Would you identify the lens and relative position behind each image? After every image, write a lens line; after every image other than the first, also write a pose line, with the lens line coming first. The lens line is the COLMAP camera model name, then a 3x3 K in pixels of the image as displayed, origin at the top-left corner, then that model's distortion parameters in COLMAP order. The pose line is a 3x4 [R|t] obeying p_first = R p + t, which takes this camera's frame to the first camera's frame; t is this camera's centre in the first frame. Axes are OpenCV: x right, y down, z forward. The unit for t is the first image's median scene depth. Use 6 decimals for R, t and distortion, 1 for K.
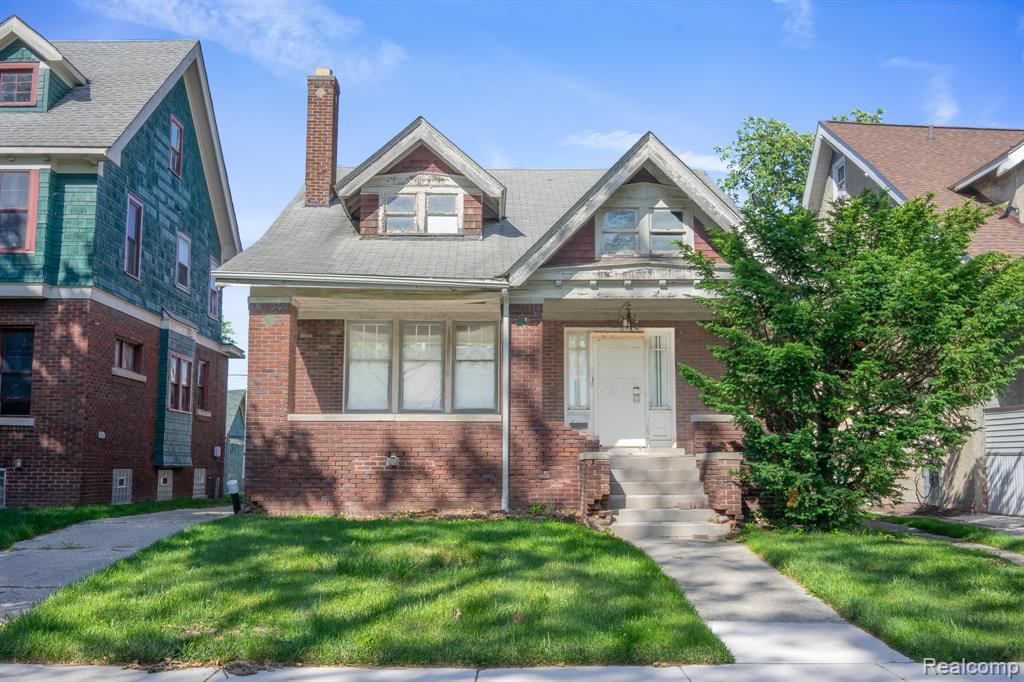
lens RADIAL K [[1044.0, 0, 512.0], [0, 1044.0, 341.0], [0, 0, 1]] dist [0.004679, -0.010911]
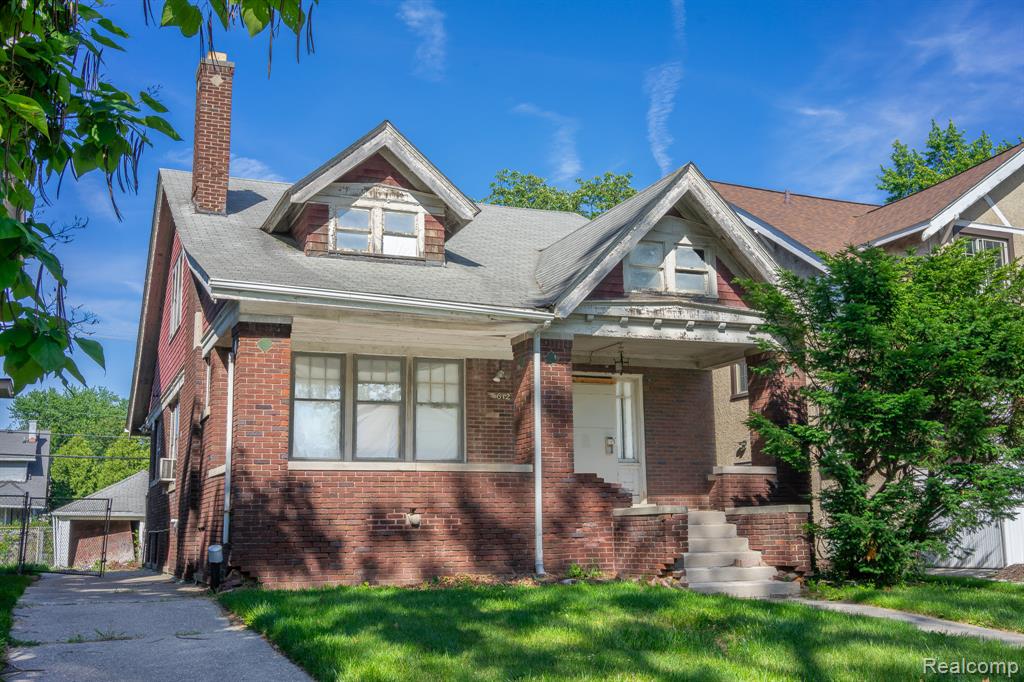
lens RADIAL K [[1095.4, 0, 512.0], [0, 1095.4, 341.0], [0, 0, 1]] dist [0.005248, -0.001418]
pose [[0.935460, 0.047339, 0.350248, -0.325480], [-0.027763, 0.997770, -0.060705, 0.021980], [-0.352341, 0.047063, 0.934688, 0.132460]]
